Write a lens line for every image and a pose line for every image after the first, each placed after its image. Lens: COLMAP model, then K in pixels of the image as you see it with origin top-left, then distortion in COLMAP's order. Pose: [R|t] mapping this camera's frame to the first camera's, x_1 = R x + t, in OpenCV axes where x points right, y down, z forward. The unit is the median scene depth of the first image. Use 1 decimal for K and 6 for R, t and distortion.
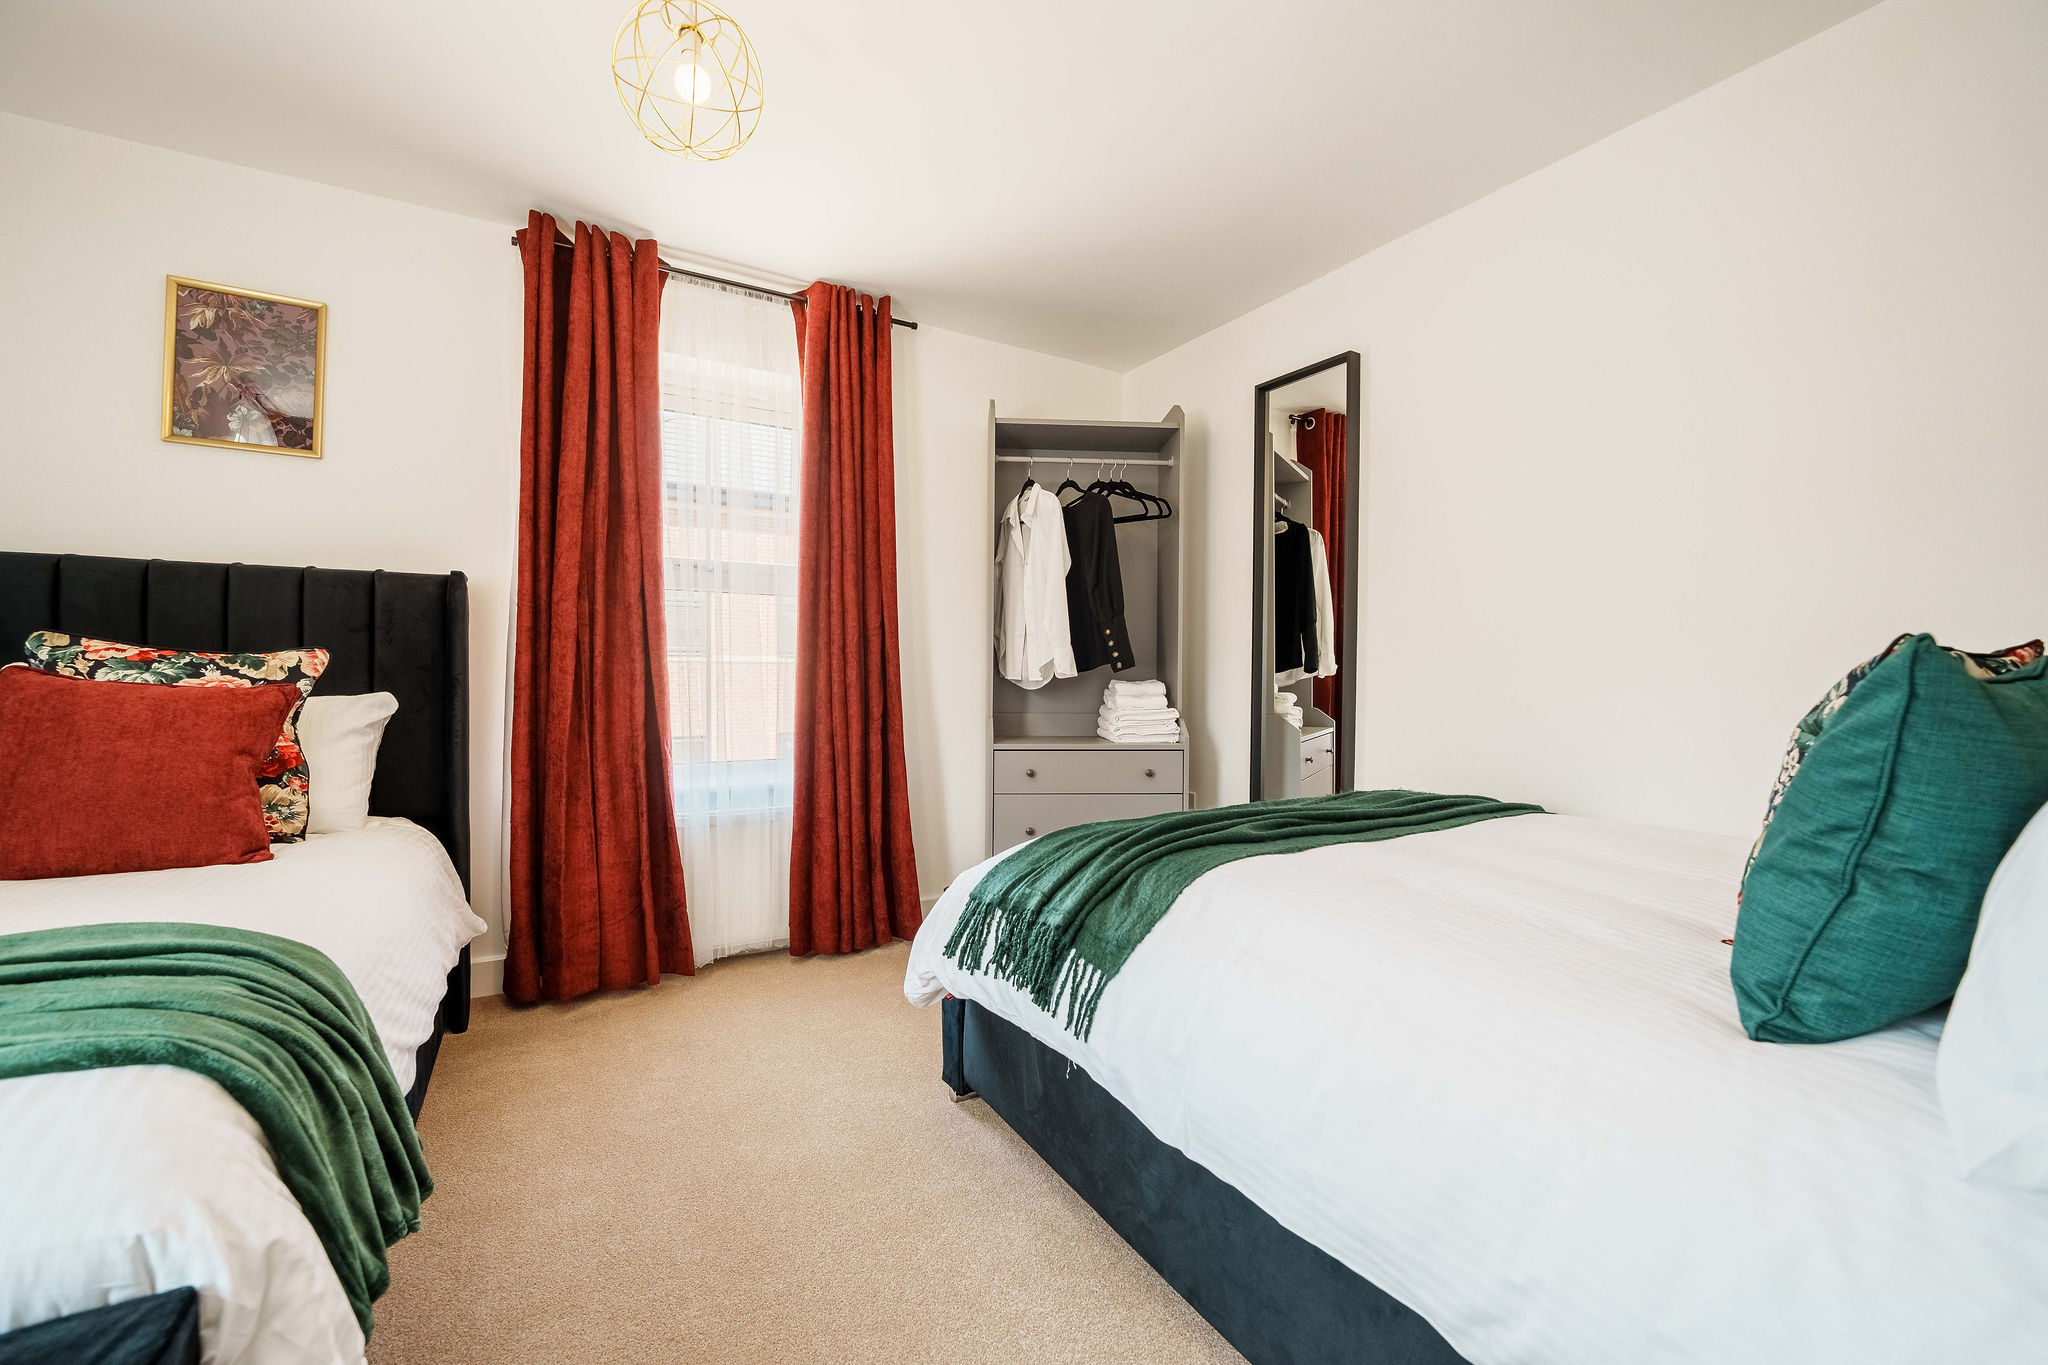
lens RADIAL K [[803.5, 0, 1024.3], [0, 803.5, 724.6], [0, 0, 1]] dist [-0.014206, 0.000121]
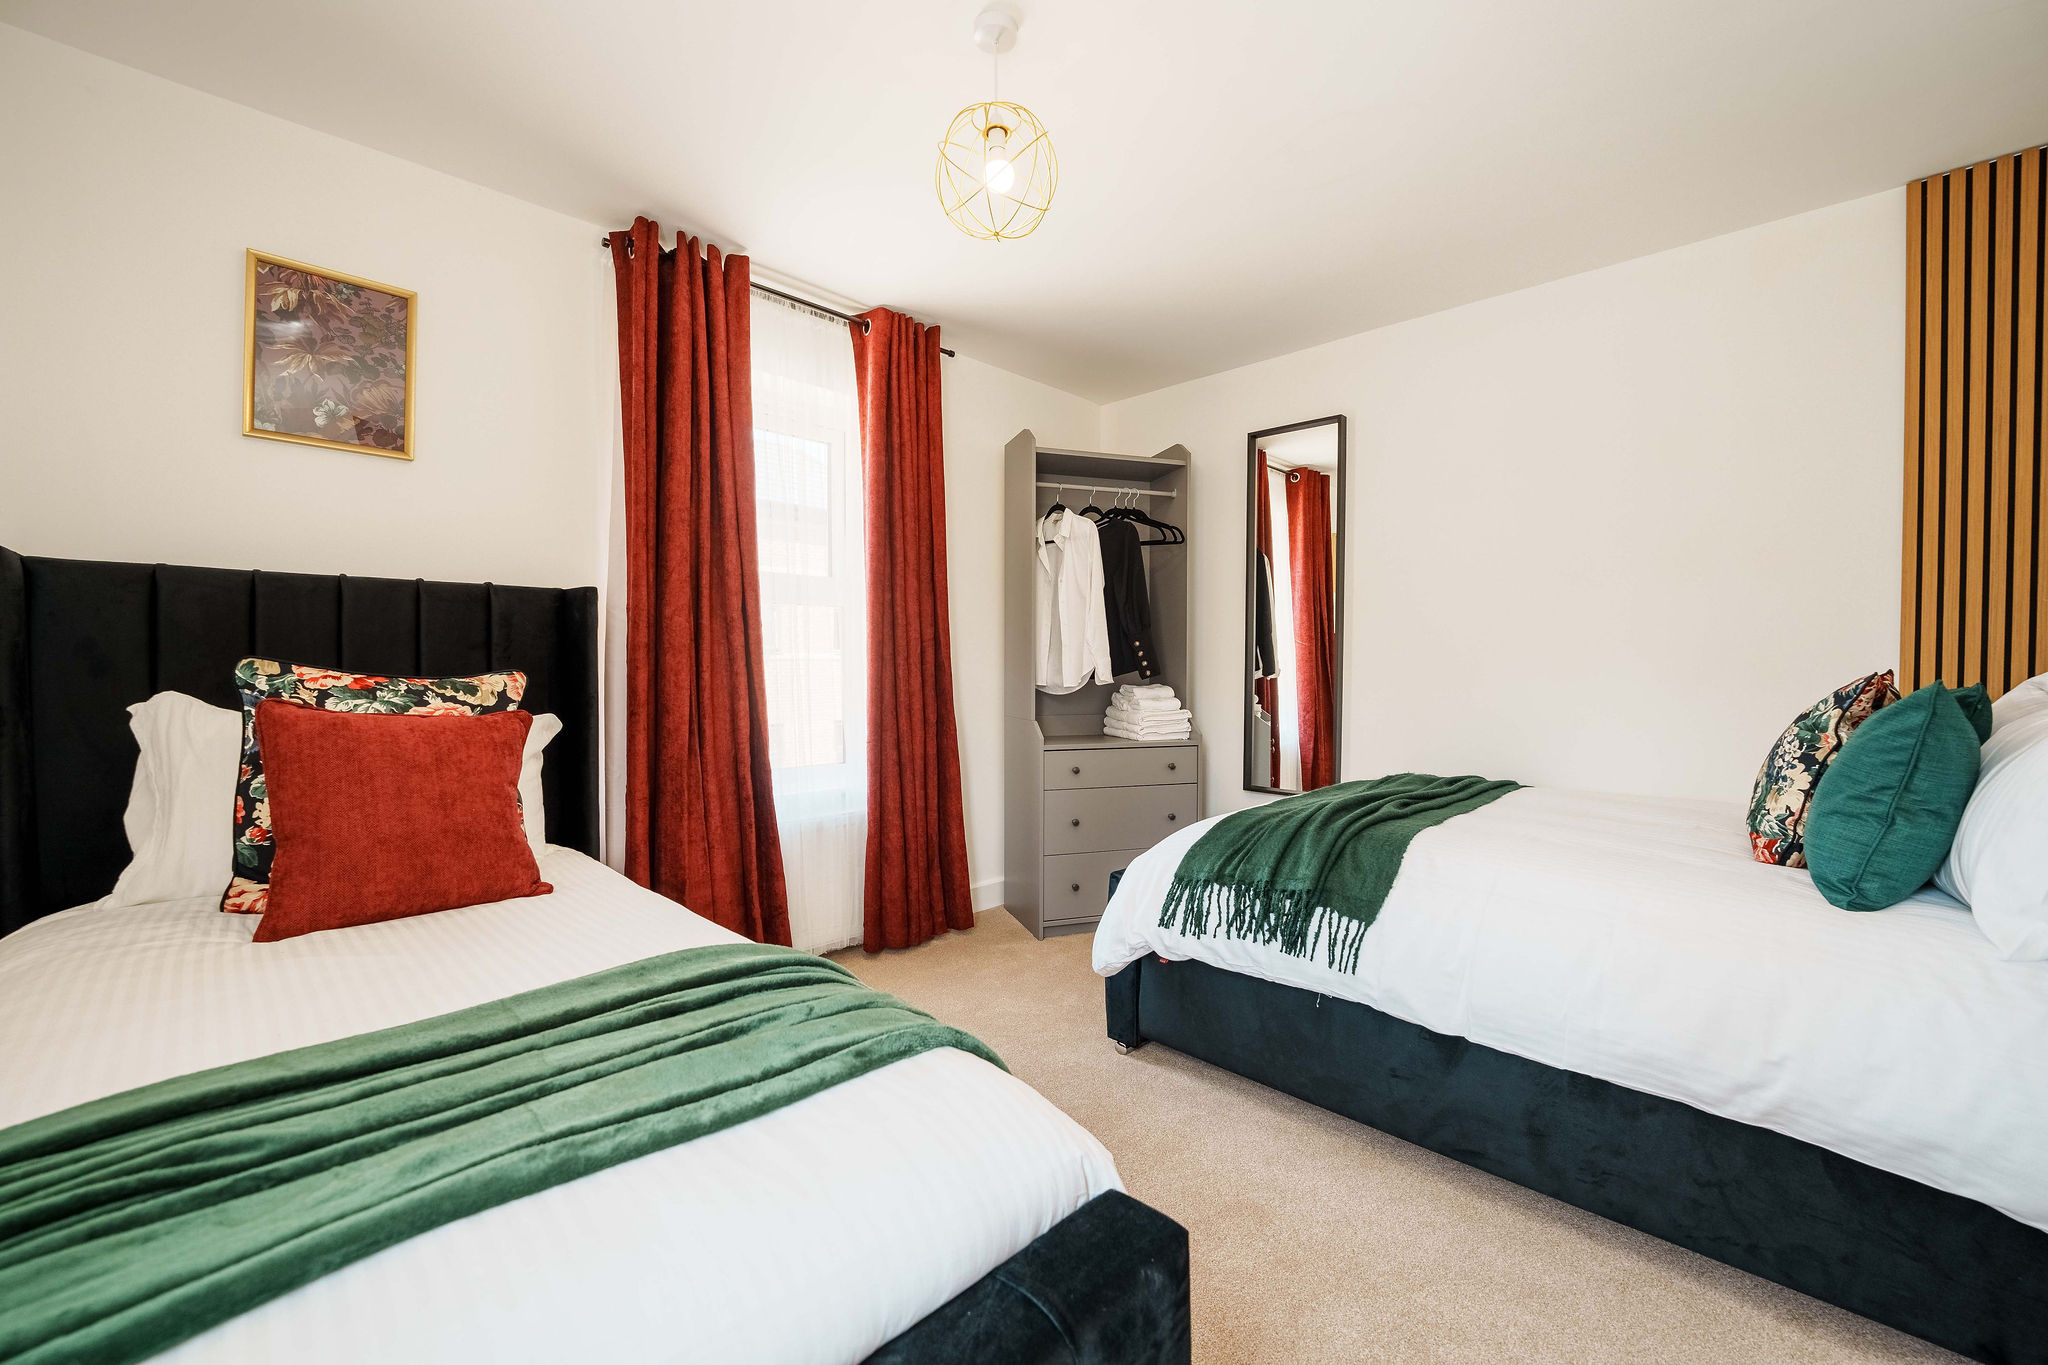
lens RADIAL K [[803.5, 0, 1024.3], [0, 803.5, 724.6], [0, 0, 1]] dist [-0.014206, 0.000121]
pose [[0.968151, -0.023884, 0.249224, -0.404639], [0.020932, 0.999676, 0.014486, -0.024465], [-0.249490, -0.008808, 0.968337, -0.072831]]
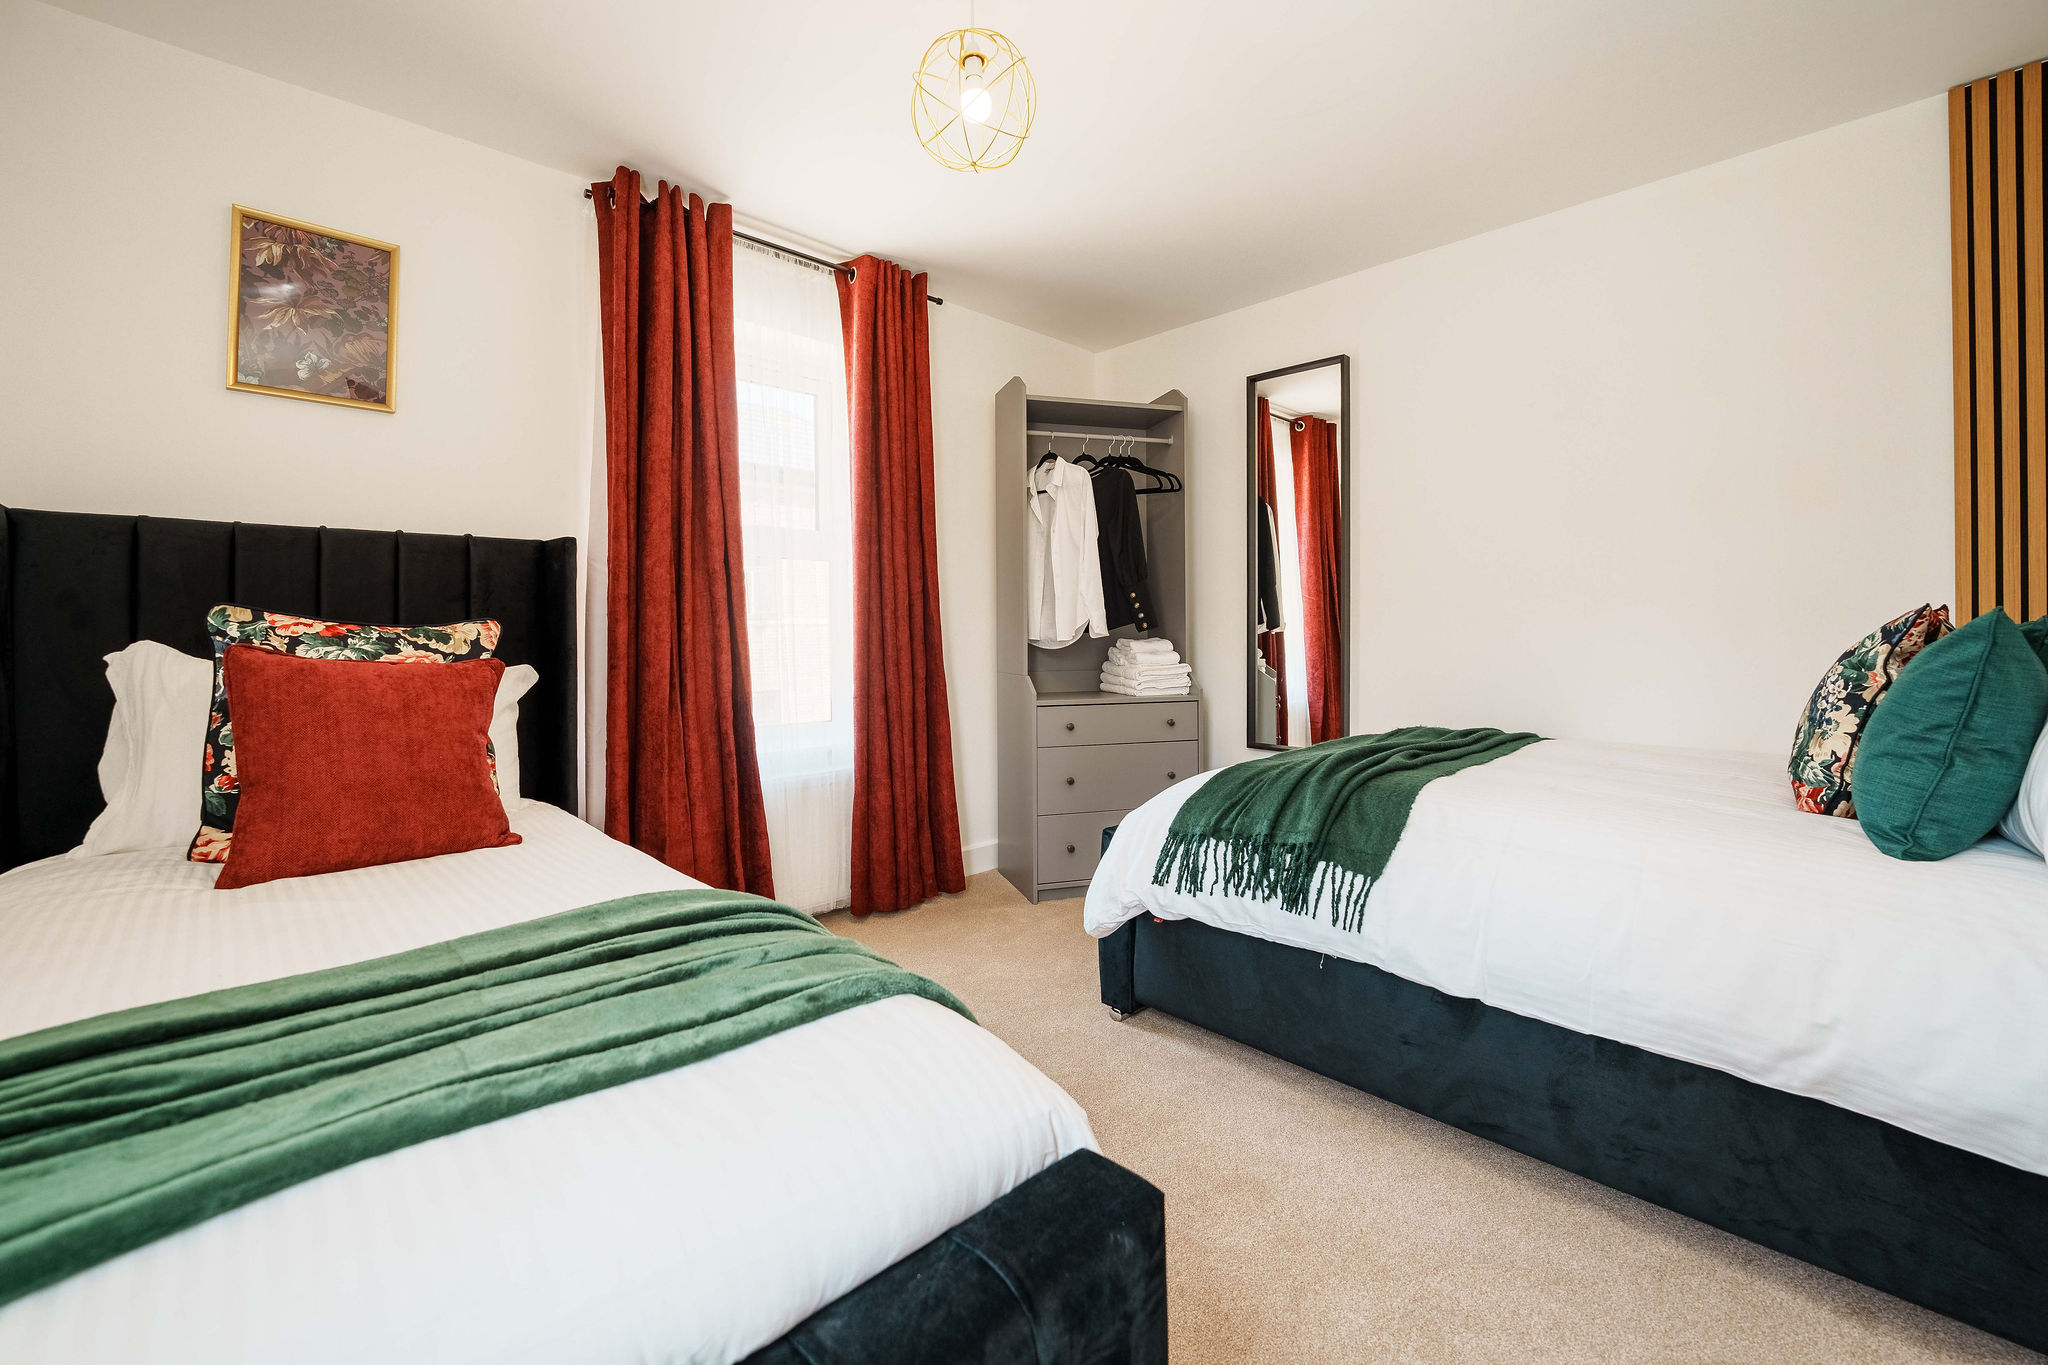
lens RADIAL K [[823.6, 0, 996.8], [0, 823.6, 672.6], [0, 0, 1]] dist [-0.014346, 0.000460]
pose [[0.976536, -0.025474, 0.213841, -0.385097], [0.027970, 0.999571, -0.008654, -0.005821], [-0.213529, 0.014432, 0.976830, -0.065068]]
